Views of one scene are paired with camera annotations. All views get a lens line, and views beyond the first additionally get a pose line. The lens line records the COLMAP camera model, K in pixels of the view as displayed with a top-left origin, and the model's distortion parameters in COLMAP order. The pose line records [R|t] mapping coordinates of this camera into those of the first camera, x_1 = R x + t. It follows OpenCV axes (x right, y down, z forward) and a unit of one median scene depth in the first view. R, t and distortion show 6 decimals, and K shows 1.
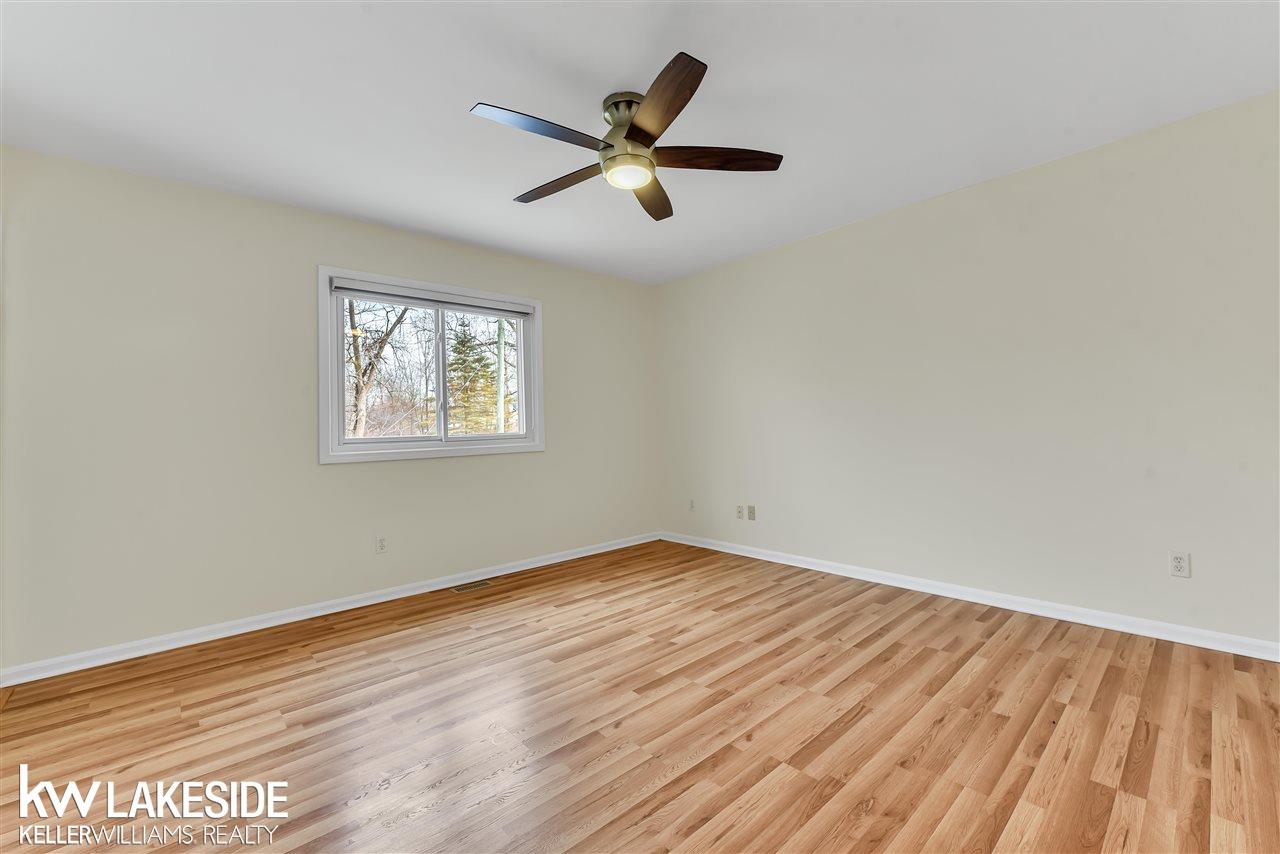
lens RADIAL K [[514.7, 0, 633.1], [0, 514.7, 429.2], [0, 0, 1]] dist [-0.002414, -0.000313]
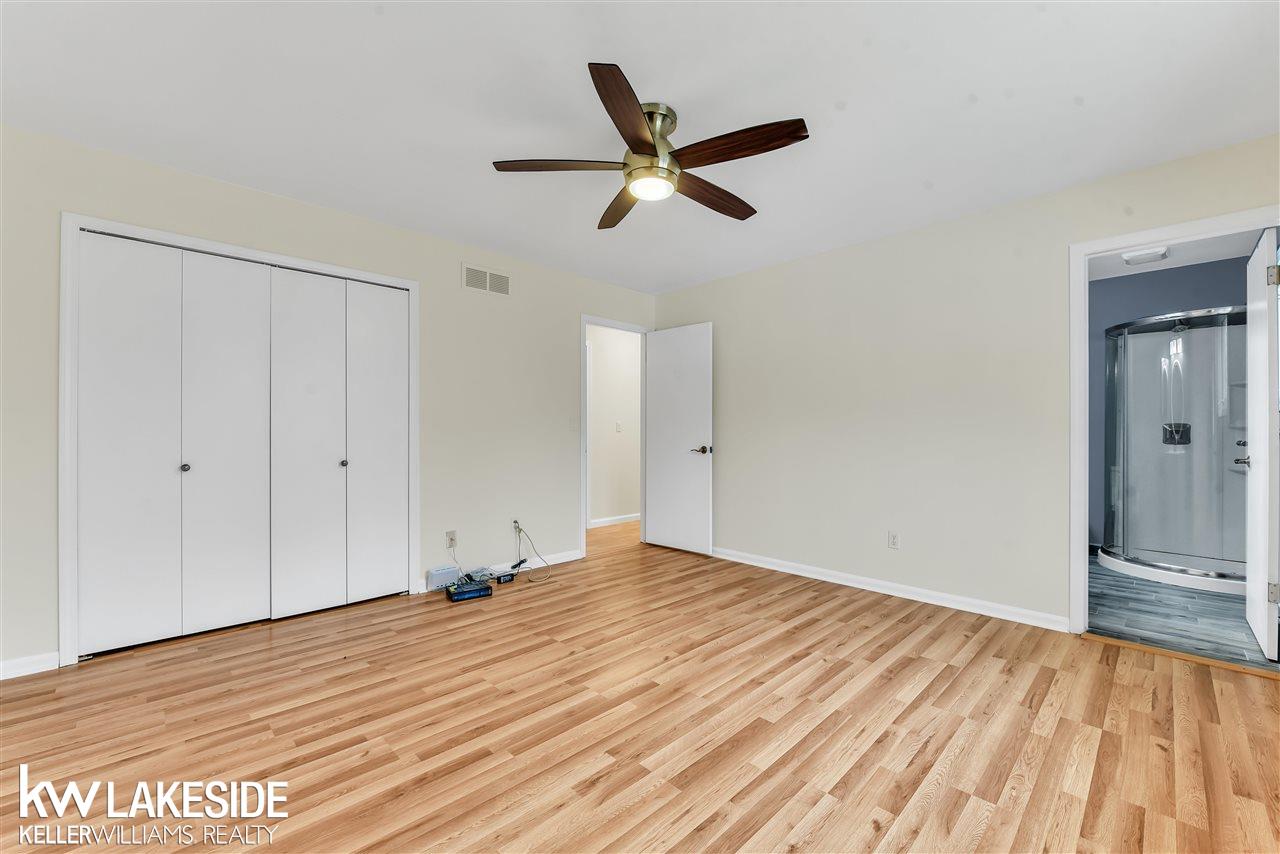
lens RADIAL K [[514.7, 0, 633.1], [0, 514.7, 429.2], [0, 0, 1]] dist [-0.002414, -0.000313]
pose [[-0.999105, 0.026854, -0.032692, 0.069197], [0.026845, 0.999639, 0.000696, -0.011334], [0.032699, -0.000182, -0.999465, 1.927423]]
